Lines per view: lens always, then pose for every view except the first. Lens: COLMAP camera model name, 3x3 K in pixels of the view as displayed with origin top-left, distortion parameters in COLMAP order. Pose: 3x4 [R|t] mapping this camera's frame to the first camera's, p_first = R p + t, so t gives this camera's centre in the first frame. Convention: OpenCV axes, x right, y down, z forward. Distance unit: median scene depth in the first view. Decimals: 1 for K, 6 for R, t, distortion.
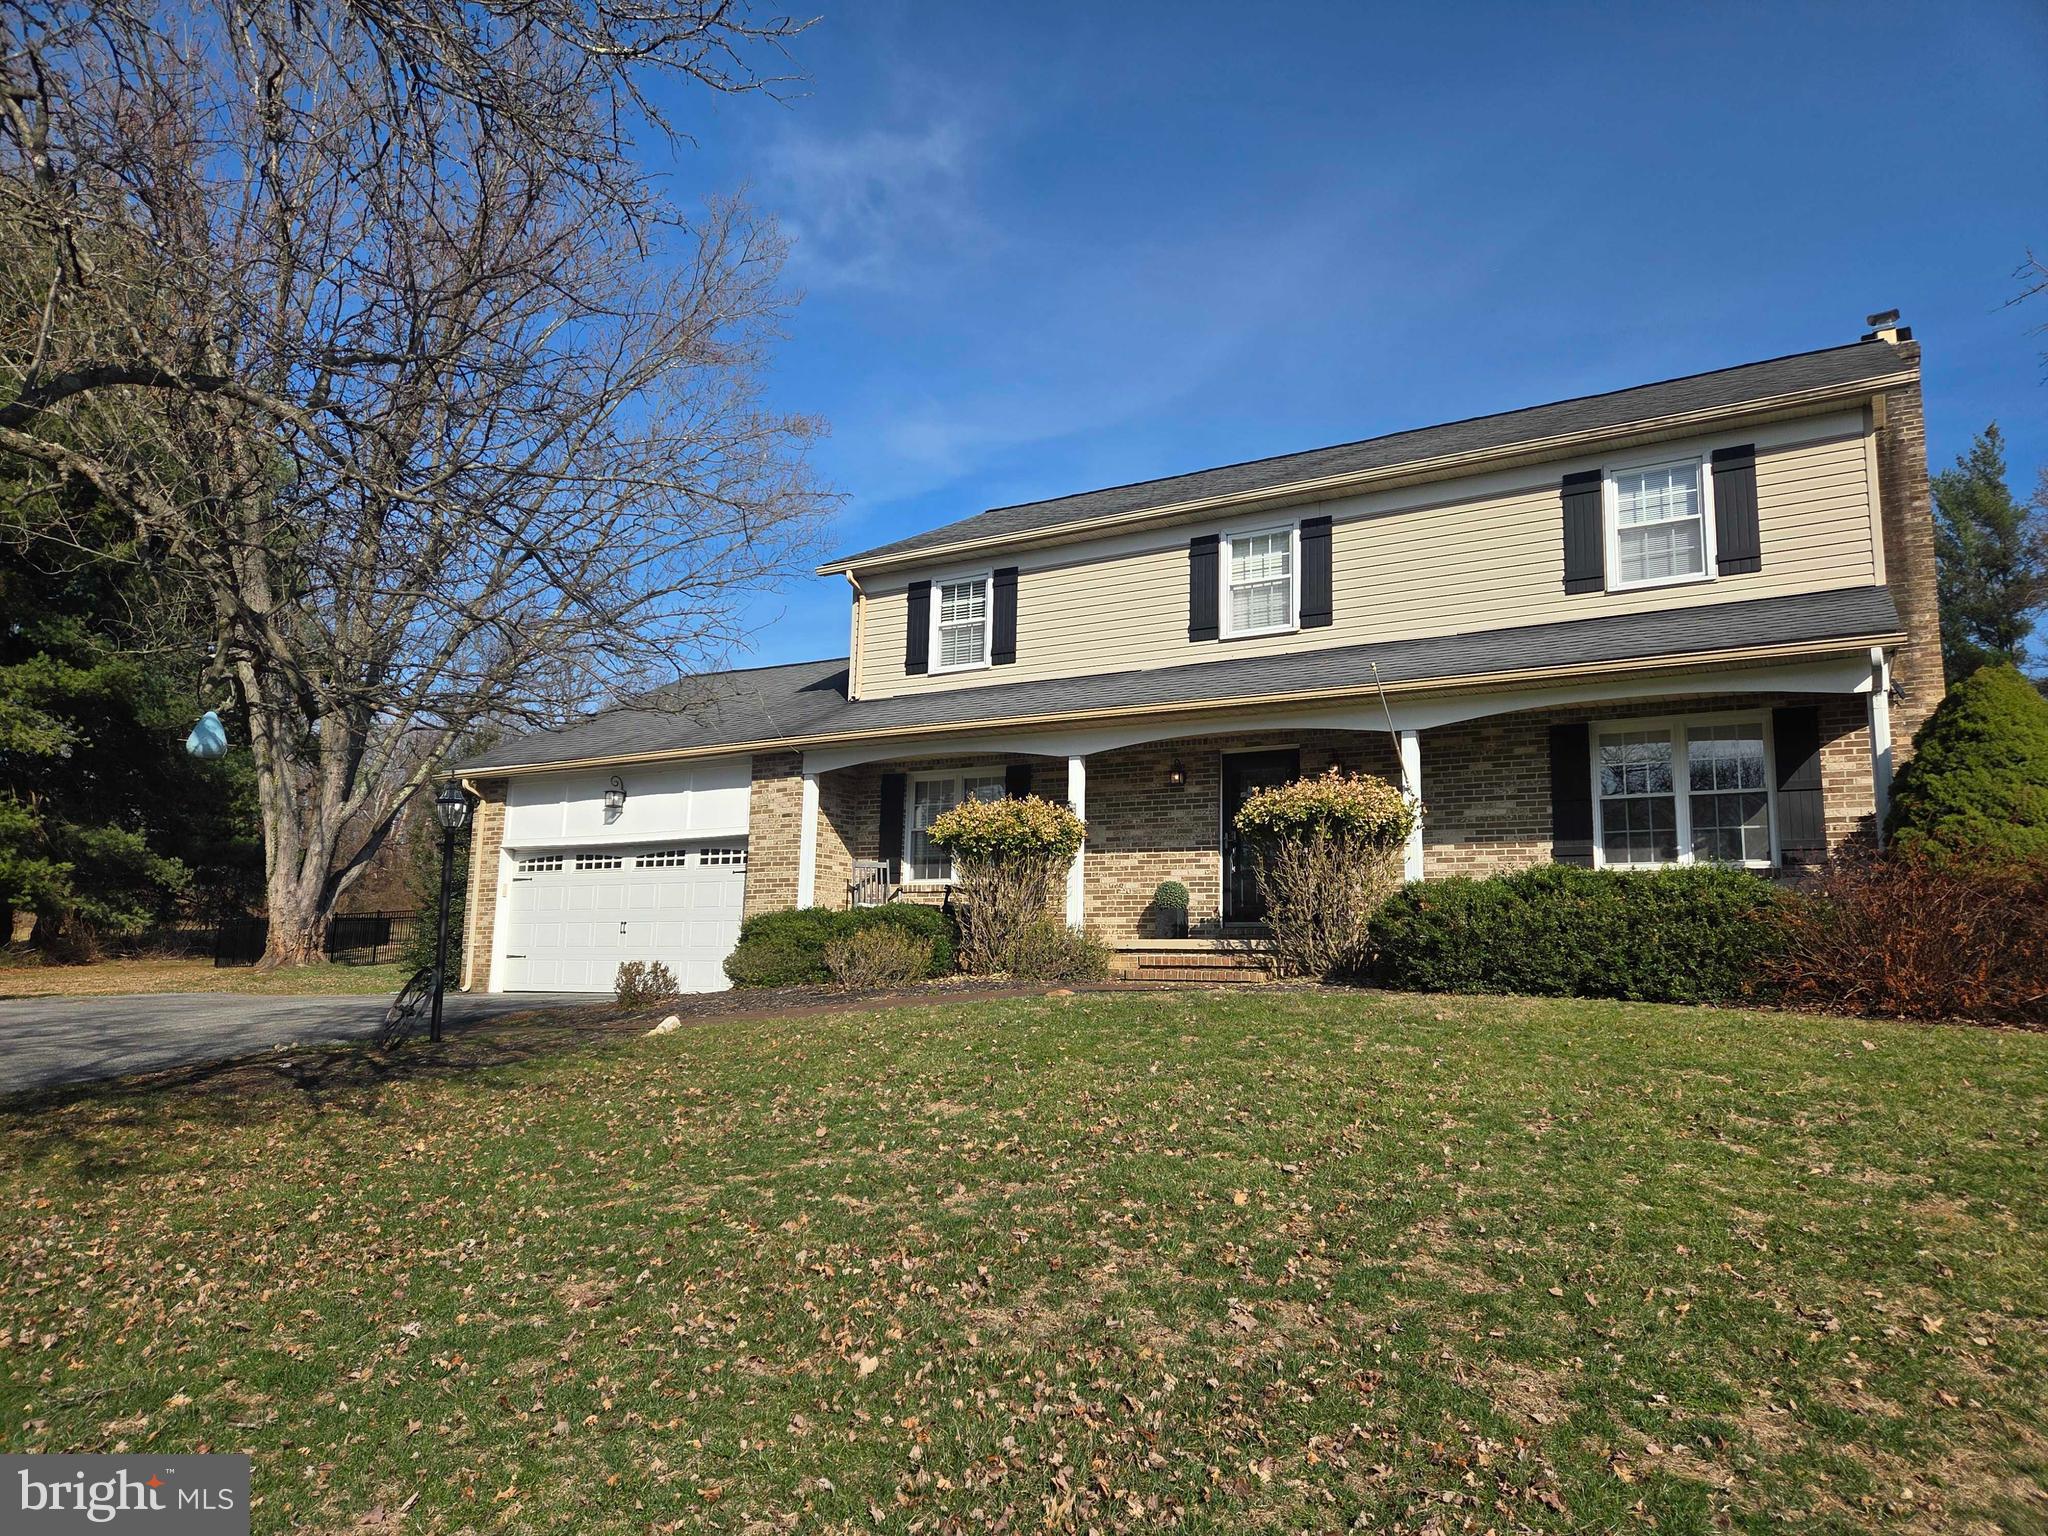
lens RADIAL K [[1372.1, 0, 1024.0], [0, 1372.1, 768.0], [0, 0, 1]] dist [0.067106, -0.005736]
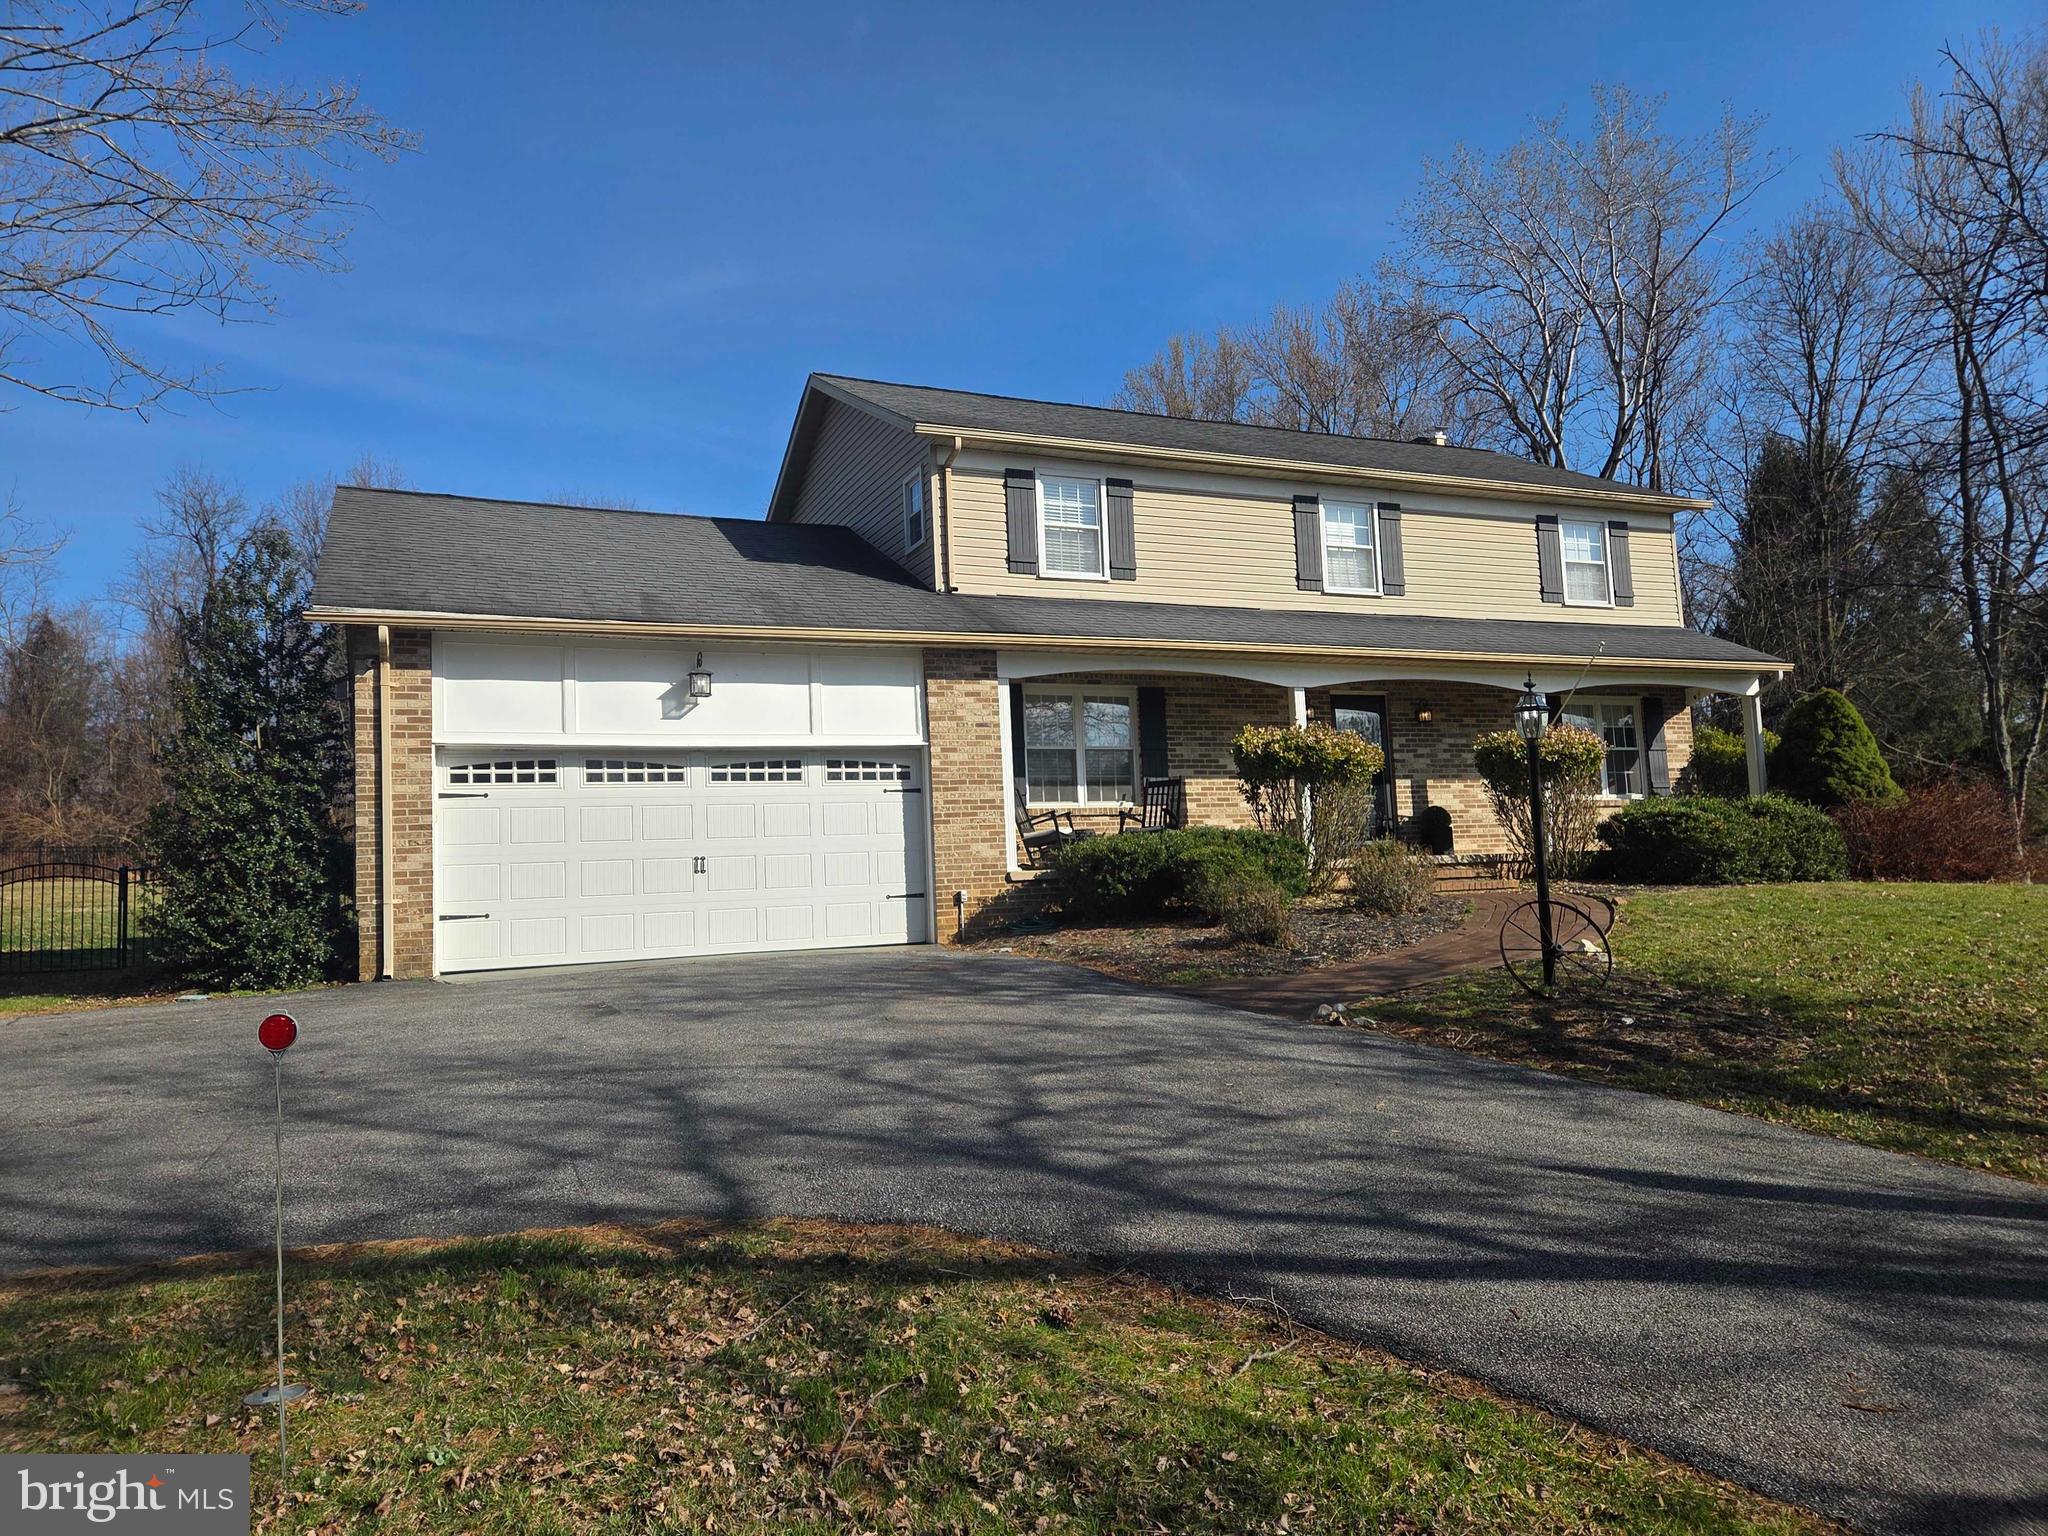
lens RADIAL K [[1372.1, 0, 1024.0], [0, 1372.1, 768.0], [0, 0, 1]] dist [0.067106, -0.005736]
pose [[0.579657, 0.027820, 0.814385, -0.947260], [-0.071936, 0.997262, 0.017134, 0.050220], [-0.811679, -0.068516, 0.580071, 0.551977]]
